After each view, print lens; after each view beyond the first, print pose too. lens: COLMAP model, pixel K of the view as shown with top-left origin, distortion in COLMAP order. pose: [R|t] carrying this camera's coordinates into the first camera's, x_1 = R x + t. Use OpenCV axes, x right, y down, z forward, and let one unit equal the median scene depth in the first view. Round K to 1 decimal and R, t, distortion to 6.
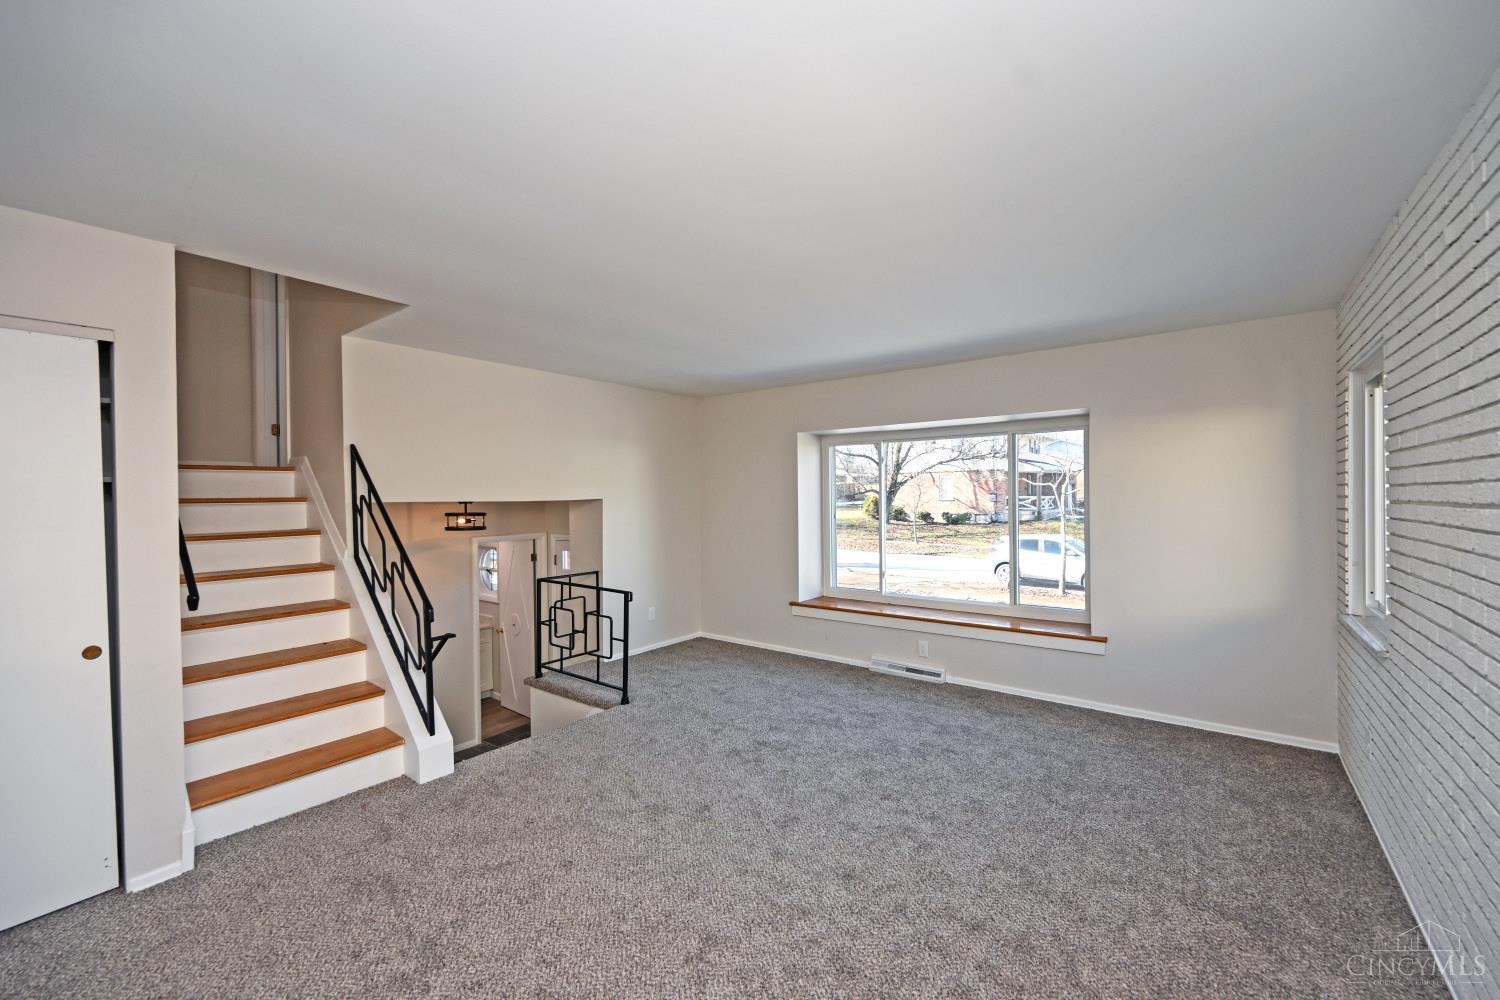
lens RADIAL K [[593.2, 0, 768.1], [0, 593.2, 493.5], [0, 0, 1]] dist [-0.000718, -0.000017]
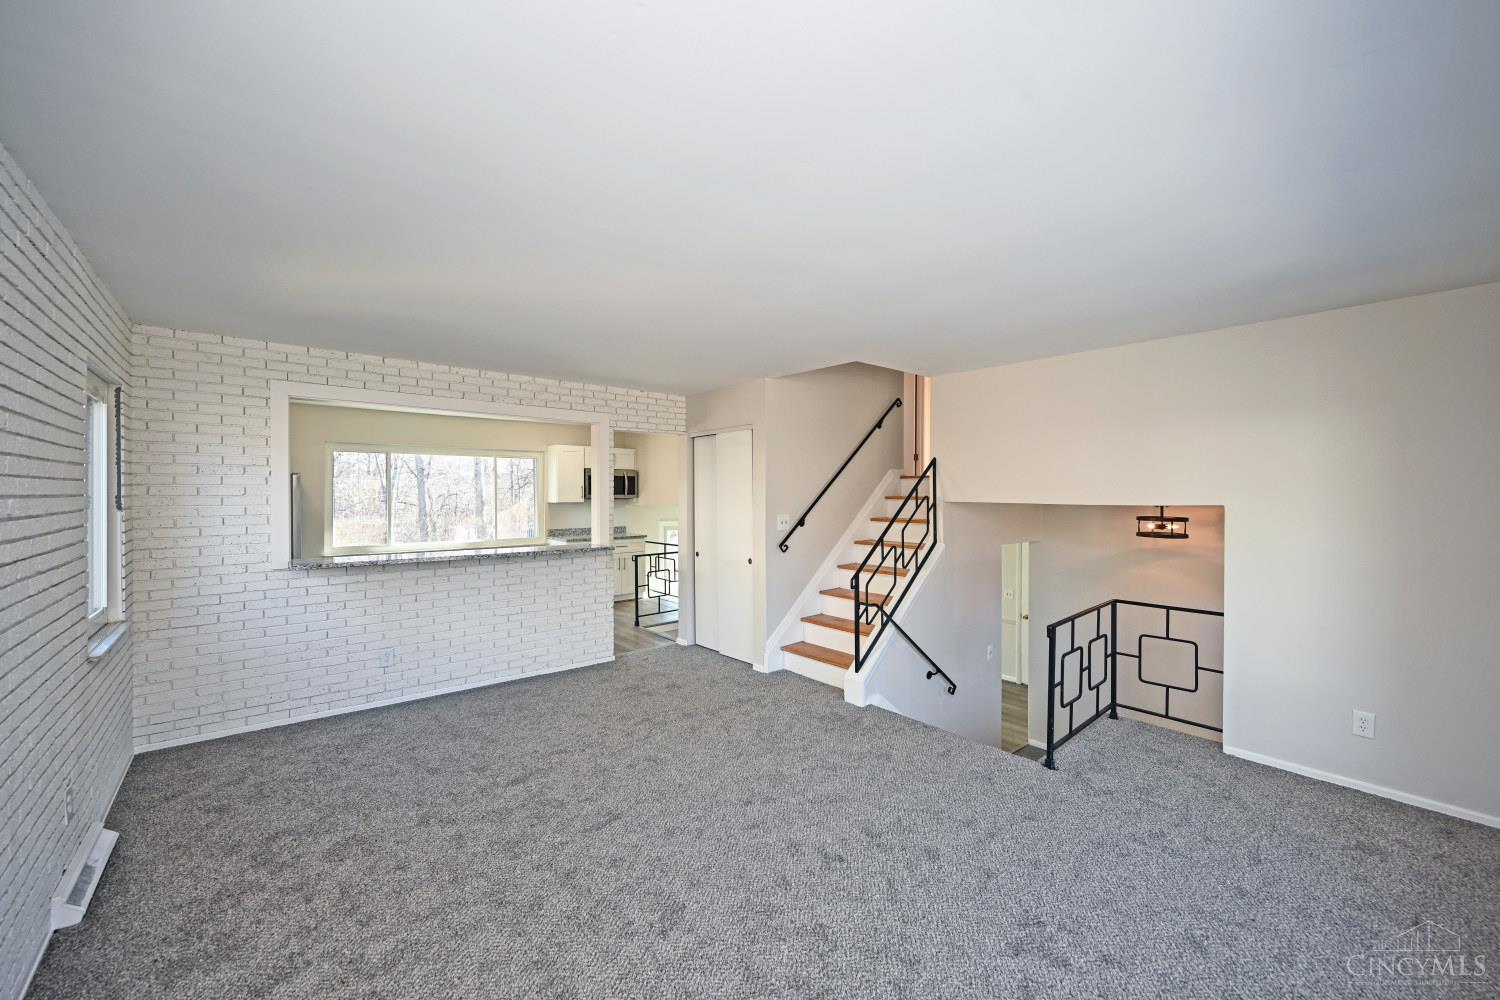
lens RADIAL K [[592.3, 0, 756.6], [0, 592.3, 503.9], [0, 0, 1]] dist [-0.000110, 0.000167]
pose [[-0.219317, 0.020687, -0.975434, 0.457297], [-0.005993, 0.999728, 0.022550, -0.002918], [0.975635, 0.010792, -0.219133, 0.615279]]
